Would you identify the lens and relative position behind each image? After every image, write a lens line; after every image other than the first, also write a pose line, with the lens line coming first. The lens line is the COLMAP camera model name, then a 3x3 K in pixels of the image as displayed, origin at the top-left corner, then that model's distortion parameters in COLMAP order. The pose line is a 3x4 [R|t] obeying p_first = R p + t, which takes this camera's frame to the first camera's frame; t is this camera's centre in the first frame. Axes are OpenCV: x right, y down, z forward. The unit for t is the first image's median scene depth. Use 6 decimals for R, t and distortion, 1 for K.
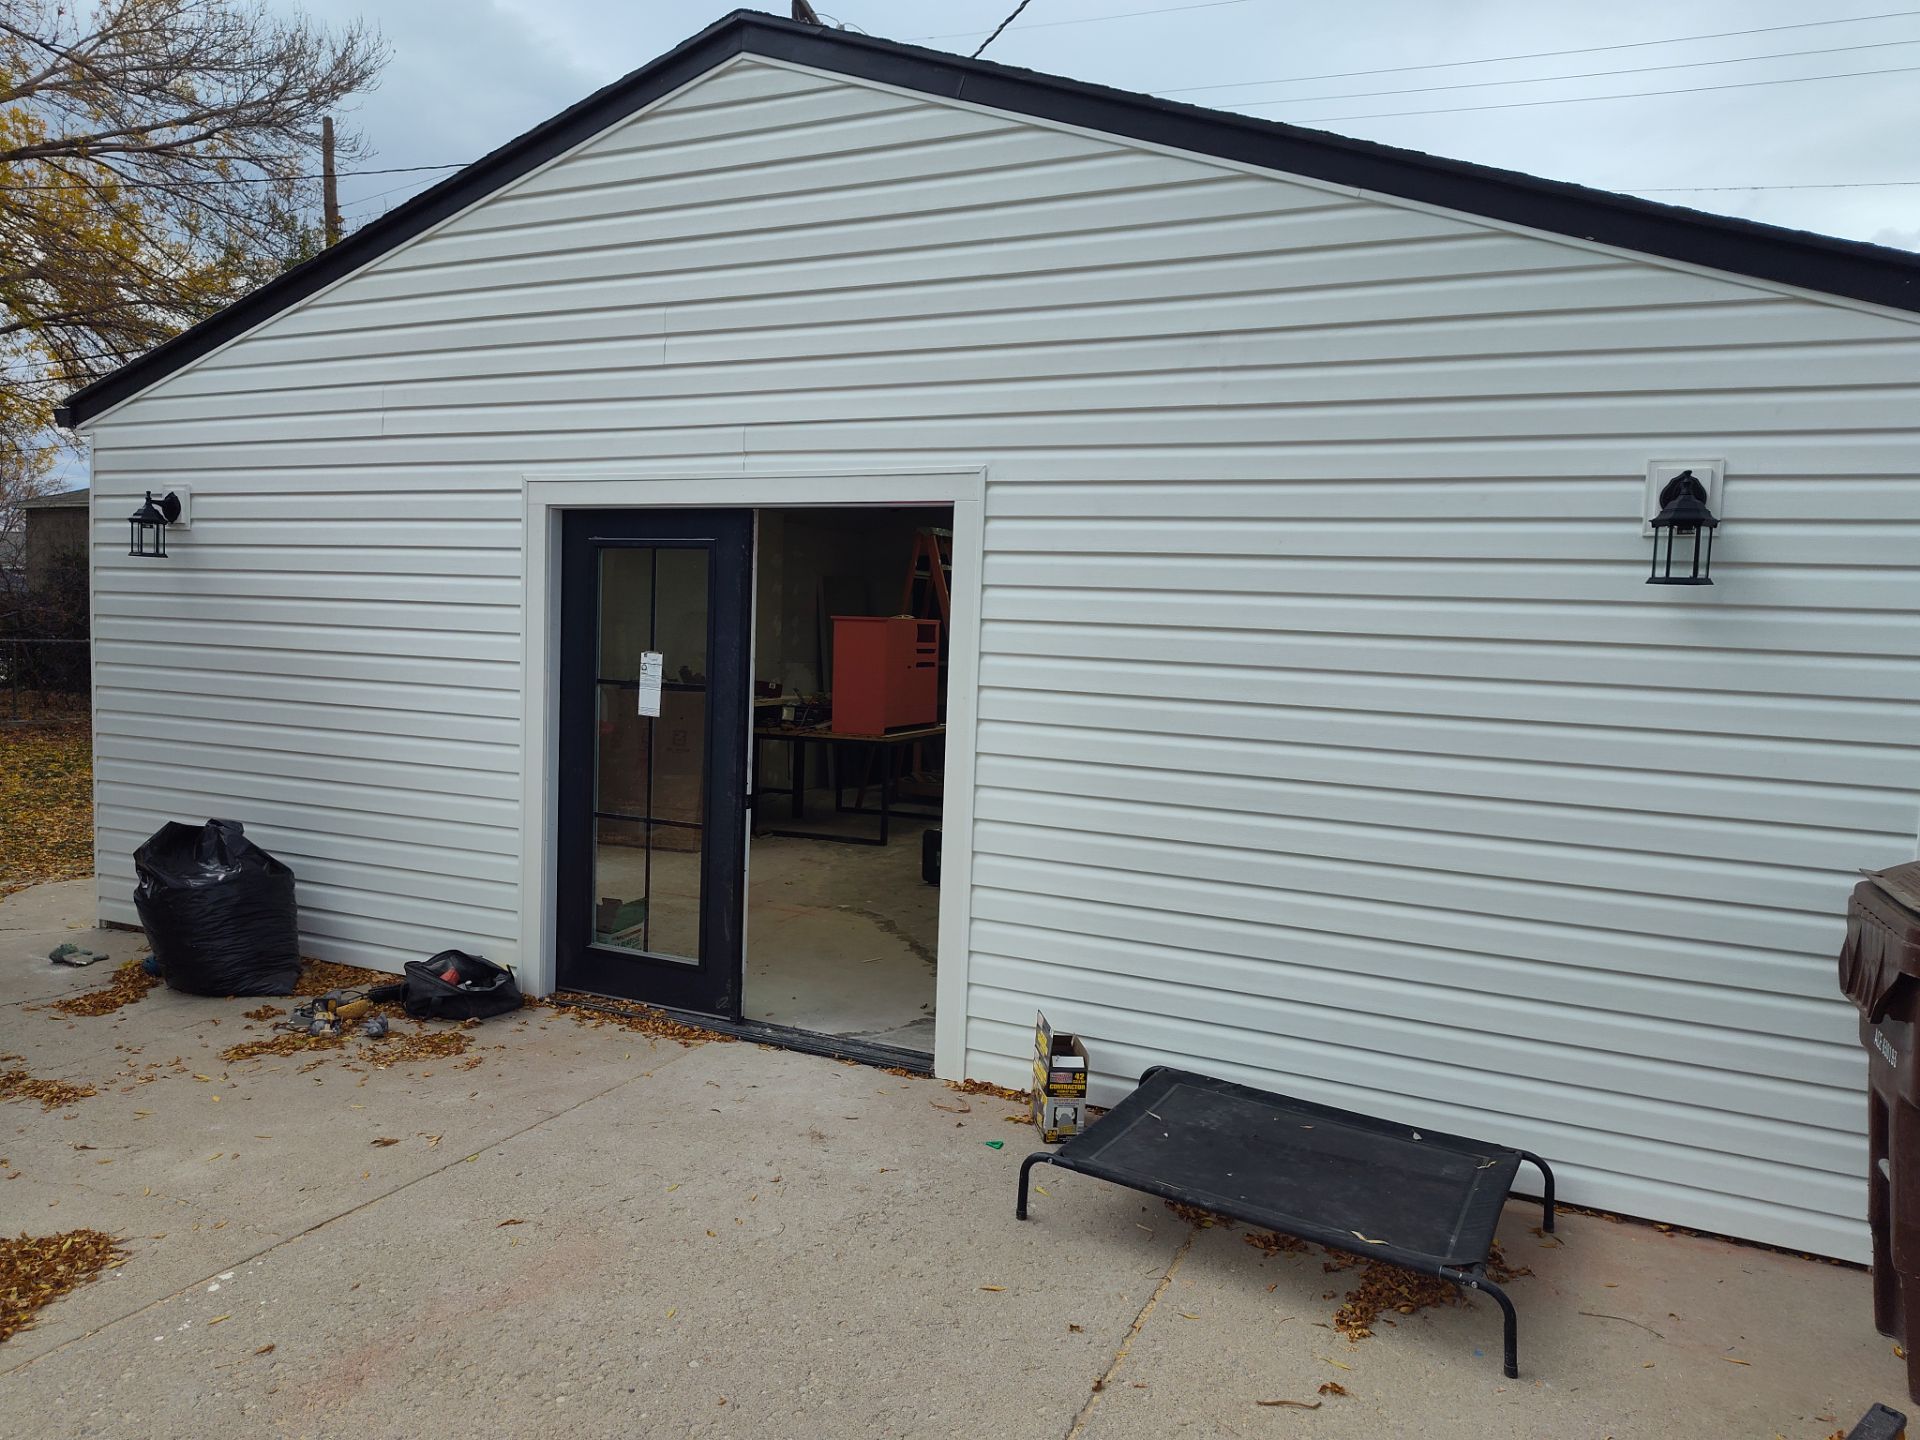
lens RADIAL K [[1298.7, 0, 960.0], [0, 1298.7, 720.0], [0, 0, 1]] dist [0.001003, 0.002153]
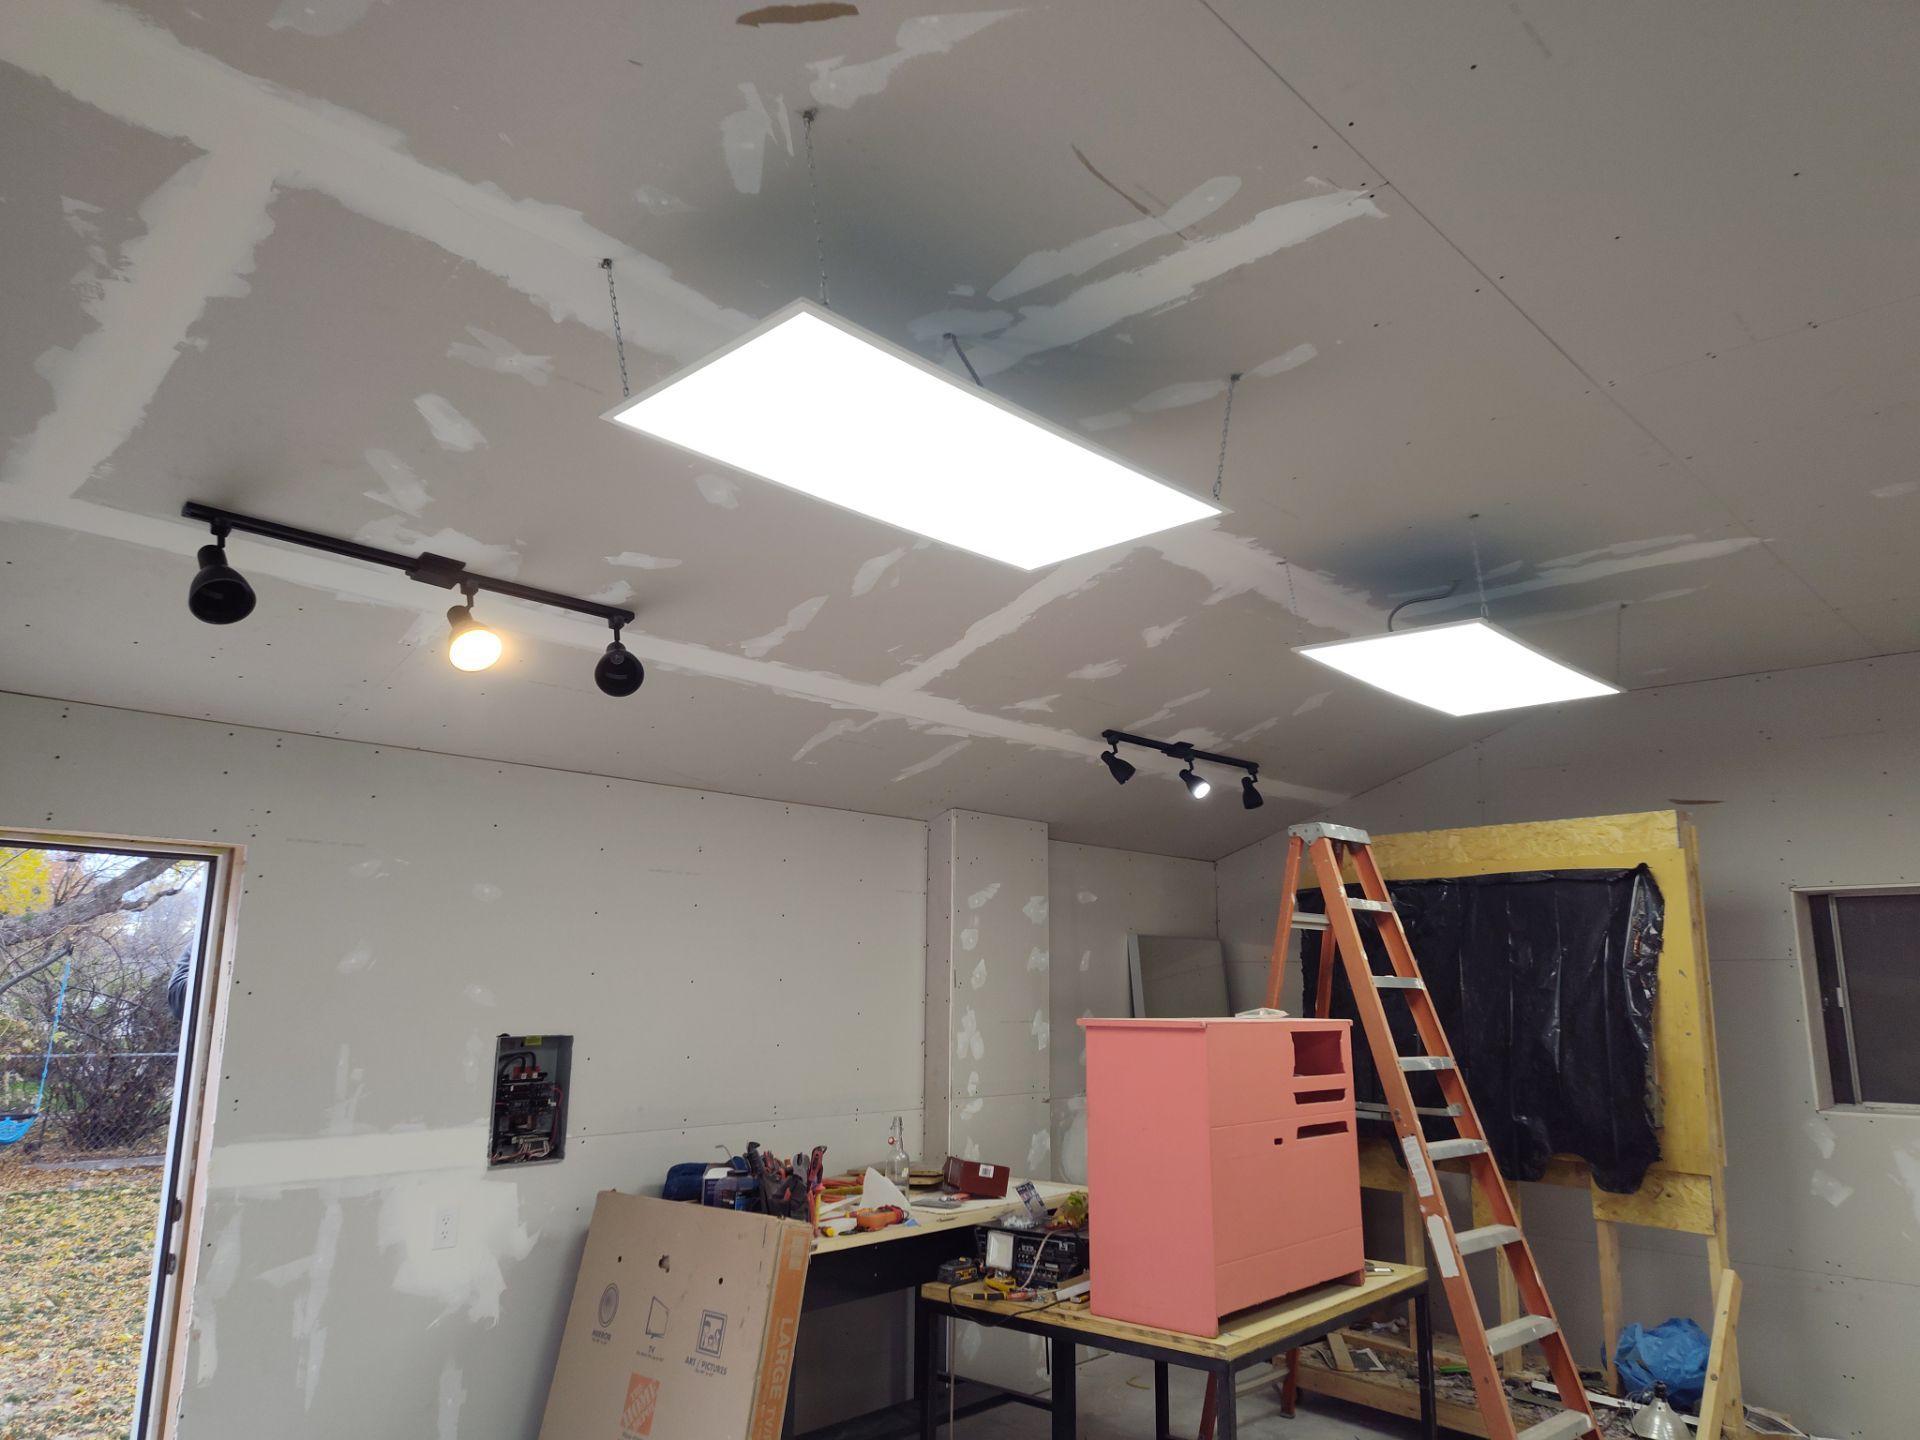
lens RADIAL K [[1298.7, 0, 960.0], [0, 1298.7, 720.0], [0, 0, 1]] dist [0.001003, 0.002153]
pose [[0.947724, -0.090198, -0.306078, 0.003117], [-0.000066, 0.959161, -0.282861, -0.050295], [0.319091, 0.268095, 0.909014, 0.538171]]
